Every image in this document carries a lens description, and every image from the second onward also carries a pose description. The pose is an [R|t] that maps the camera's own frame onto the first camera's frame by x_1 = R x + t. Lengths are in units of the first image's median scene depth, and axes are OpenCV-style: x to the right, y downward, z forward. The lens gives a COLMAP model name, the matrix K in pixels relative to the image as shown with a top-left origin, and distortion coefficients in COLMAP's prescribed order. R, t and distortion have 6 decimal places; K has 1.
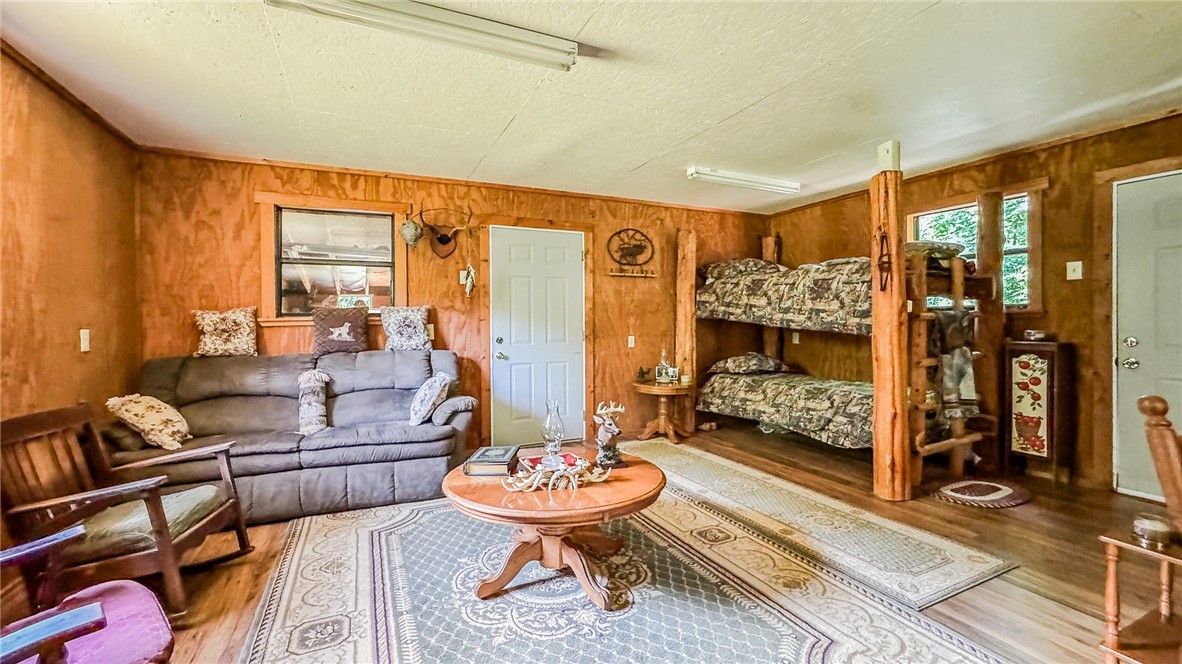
lens RADIAL K [[488.6, 0, 593.9], [0, 488.6, 334.9], [0, 0, 1]] dist [-0.047857, 0.025645]
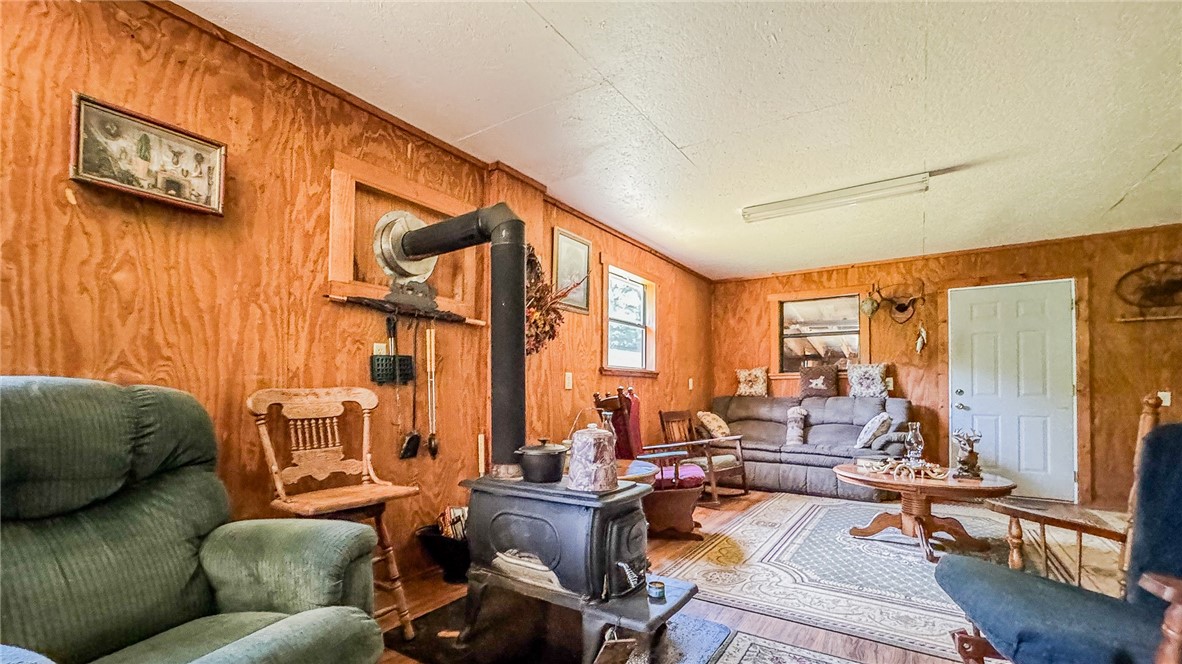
lens RADIAL K [[488.6, 0, 593.9], [0, 488.6, 334.9], [0, 0, 1]] dist [-0.047857, 0.025645]
pose [[0.515438, -0.082016, -0.852993, 0.369034], [-0.033800, 0.992689, -0.115872, 0.042025], [0.856260, 0.088556, 0.508897, -0.311680]]
